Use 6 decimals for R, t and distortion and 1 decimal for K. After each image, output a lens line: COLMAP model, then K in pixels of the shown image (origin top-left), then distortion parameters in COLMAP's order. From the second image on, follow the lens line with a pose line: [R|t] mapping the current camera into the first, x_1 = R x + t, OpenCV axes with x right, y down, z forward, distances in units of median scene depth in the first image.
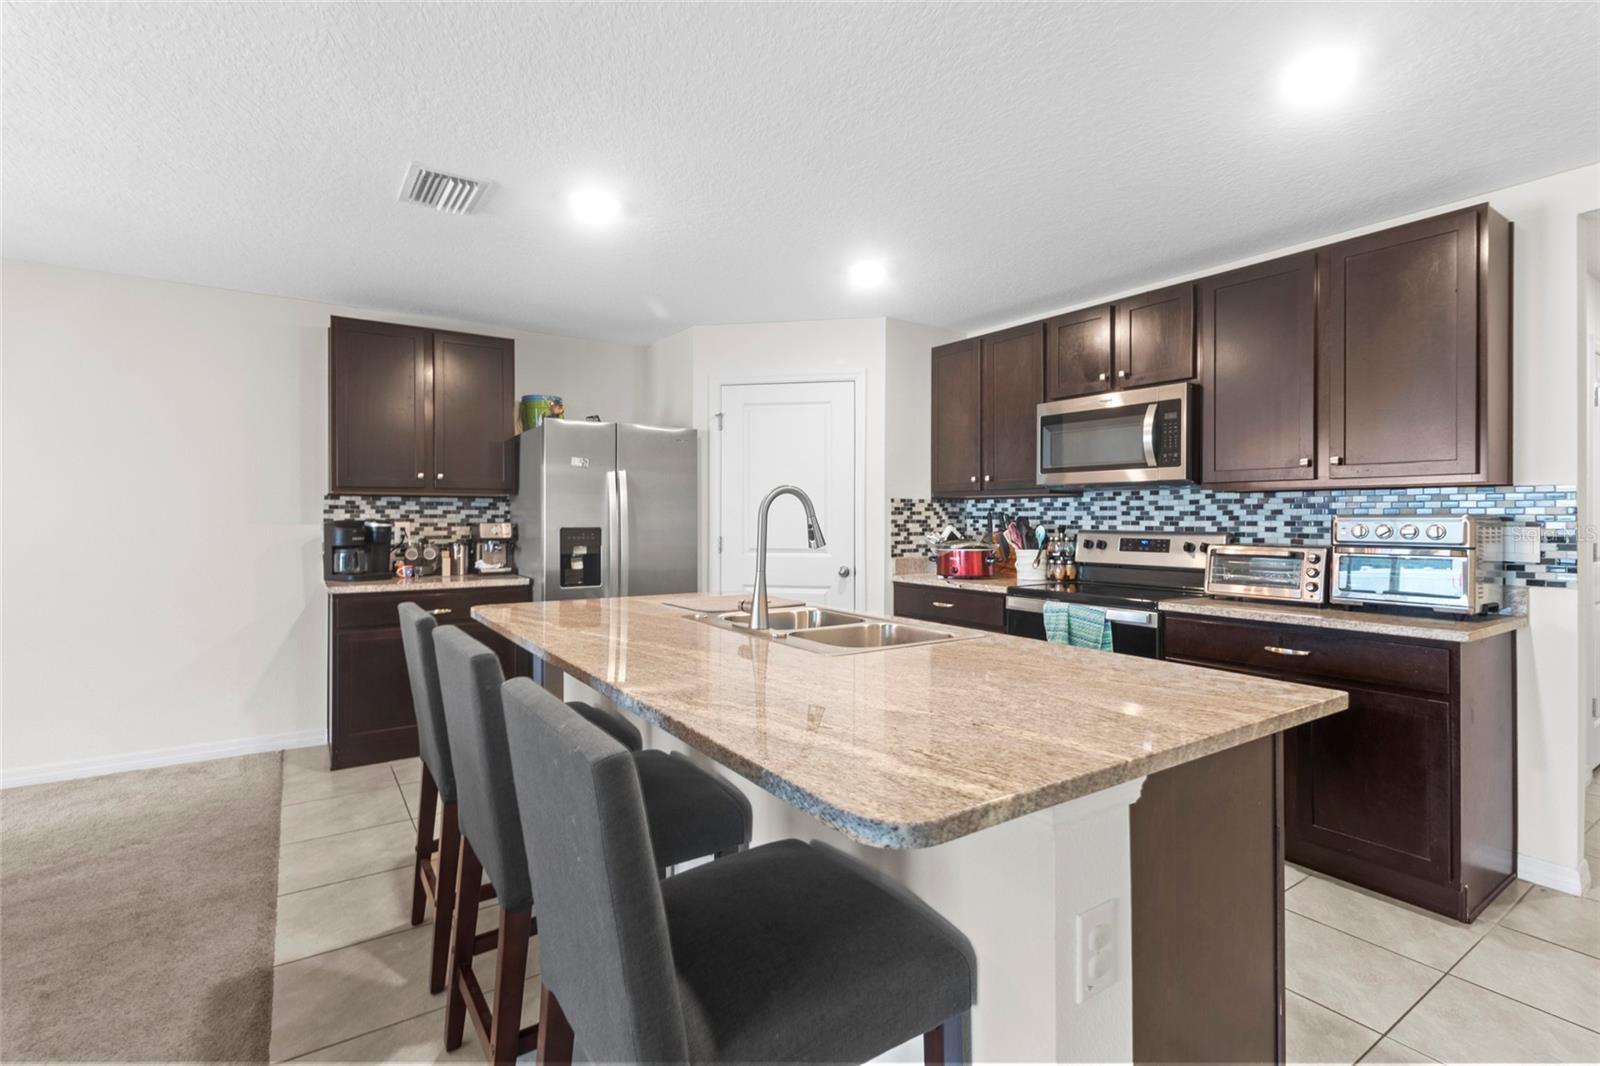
lens RADIAL K [[734.8, 0, 787.3], [0, 734.8, 516.7], [0, 0, 1]] dist [0.004294, -0.001356]
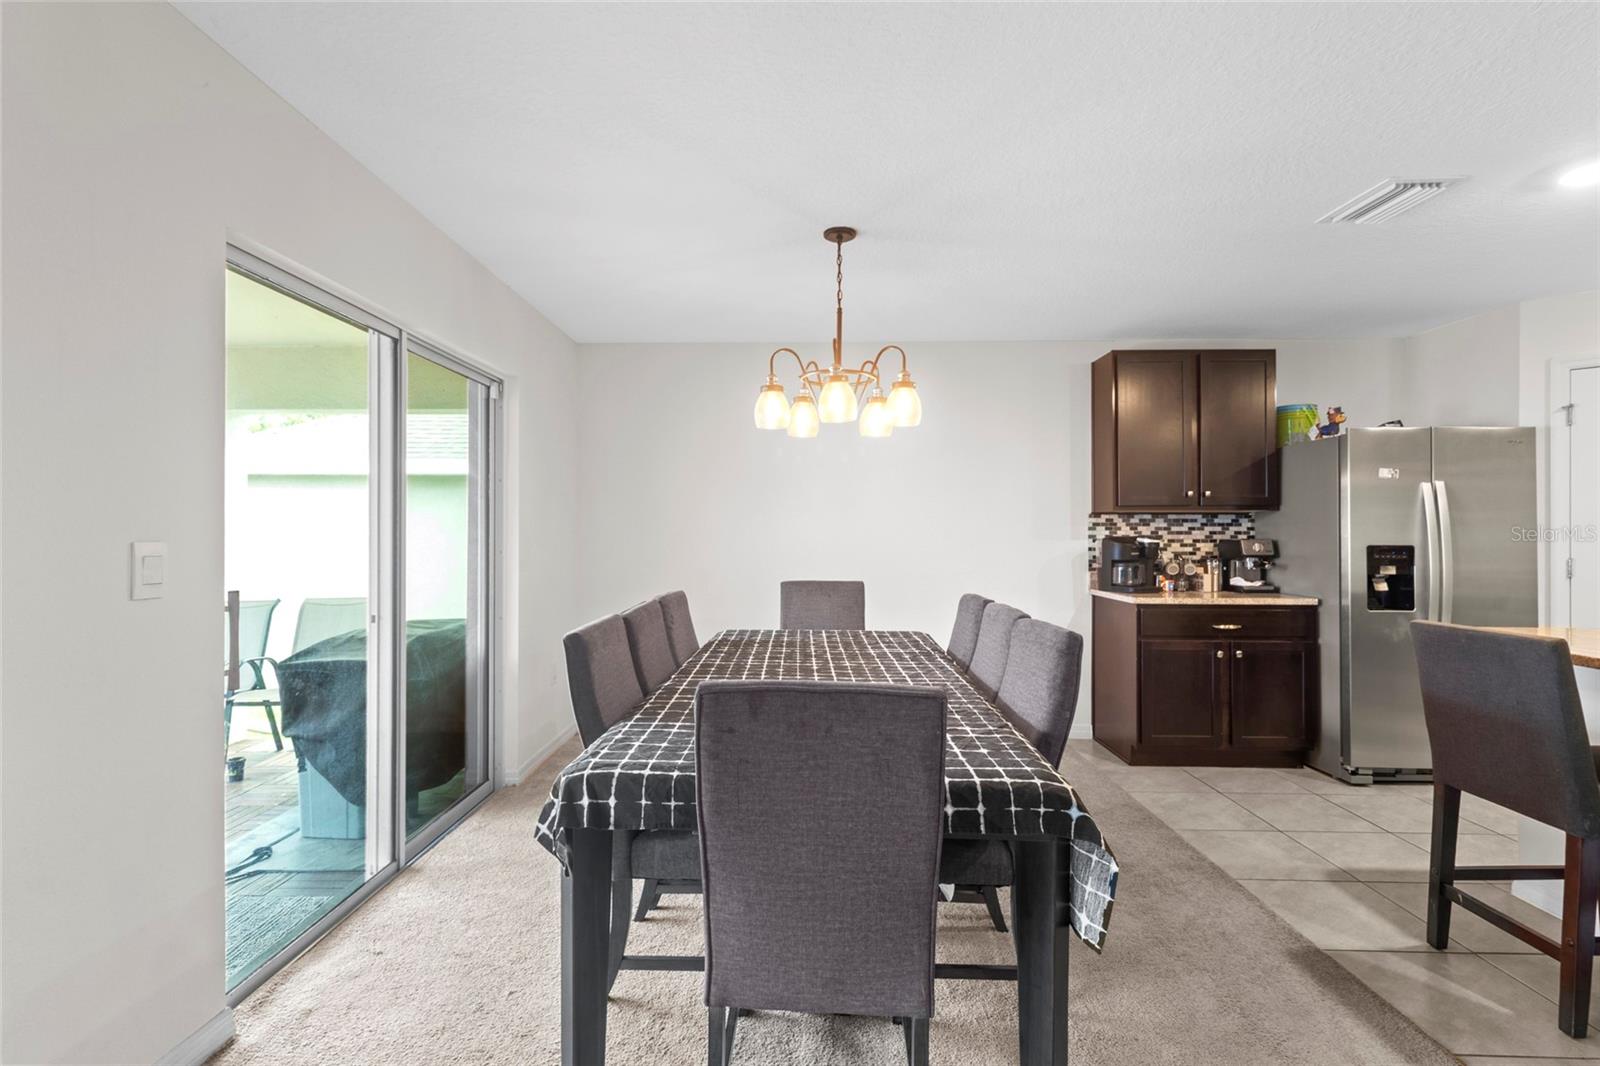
lens RADIAL K [[734.8, 0, 786.0], [0, 734.8, 531.2], [0, 0, 1]] dist [0.004294, -0.001356]
pose [[0.817156, -0.001127, -0.576415, -0.354400], [0.000221, 0.999999, -0.001643, -0.001313], [0.576416, 0.001215, 0.817156, -0.164517]]
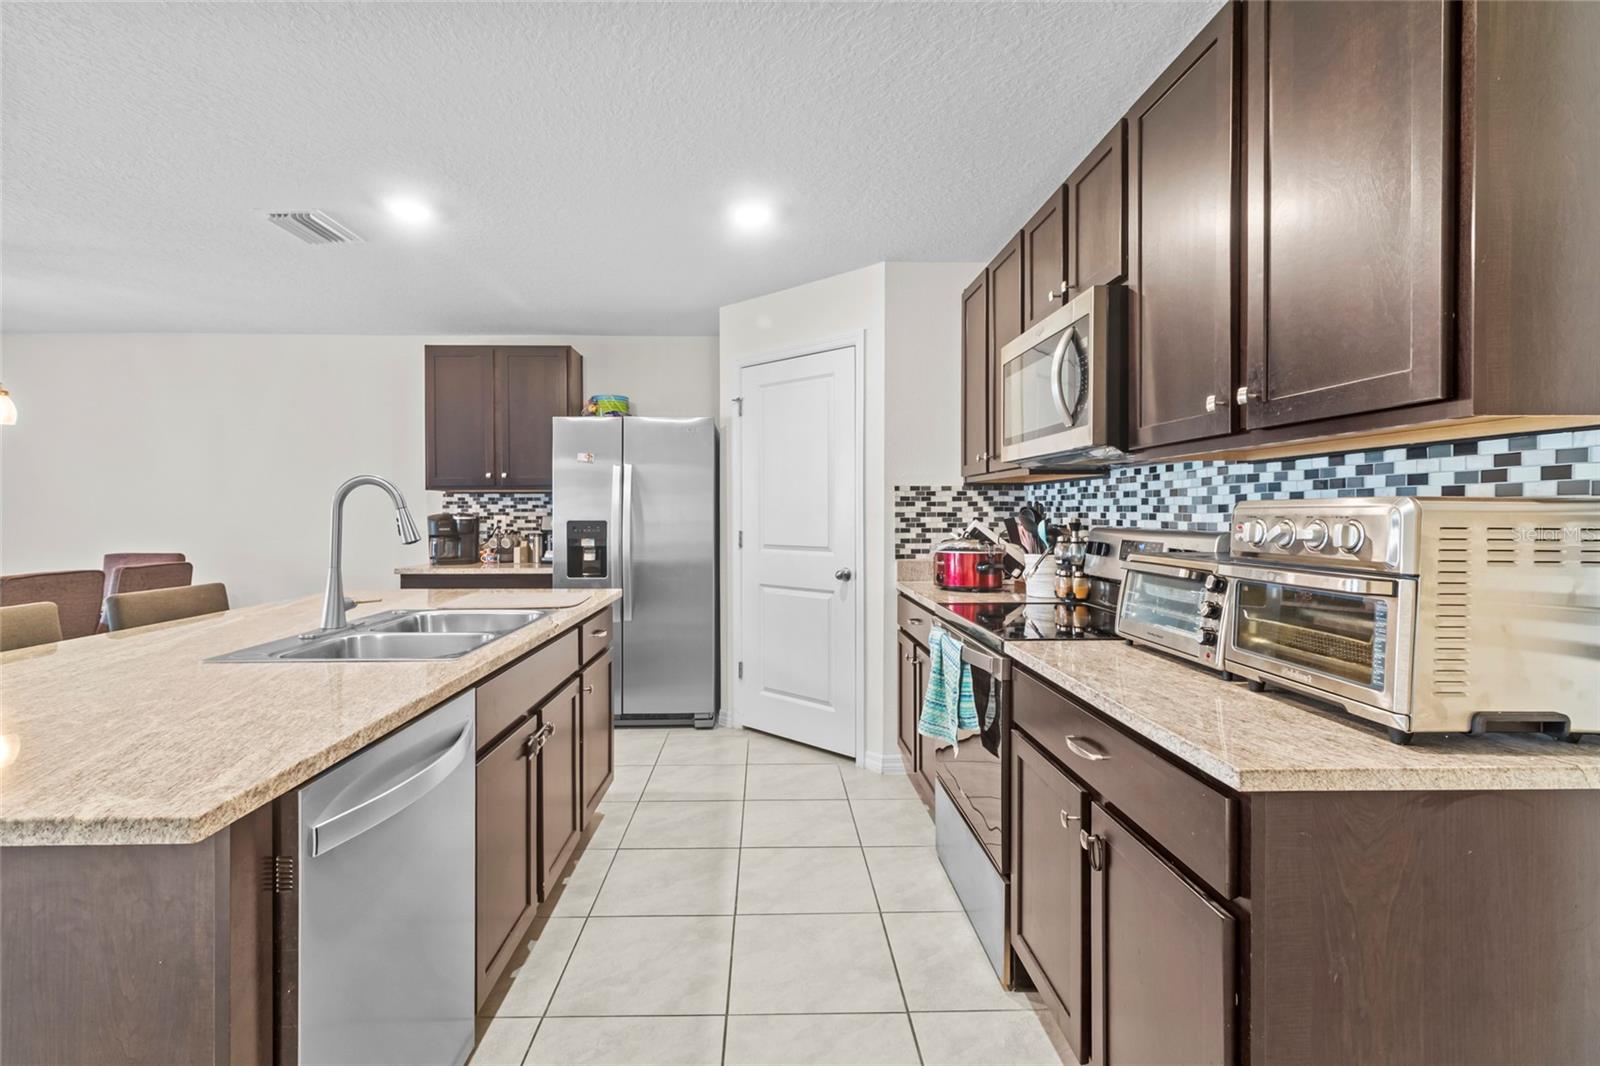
lens RADIAL K [[734.8, 0, 788.8], [0, 734.8, 526.3], [0, 0, 1]] dist [0.004294, -0.001356]
pose [[0.845385, 0.007638, -0.534103, 0.497910], [0.004026, 0.999778, 0.020670, 0.002485], [0.534142, -0.019625, 0.845167, 0.266172]]
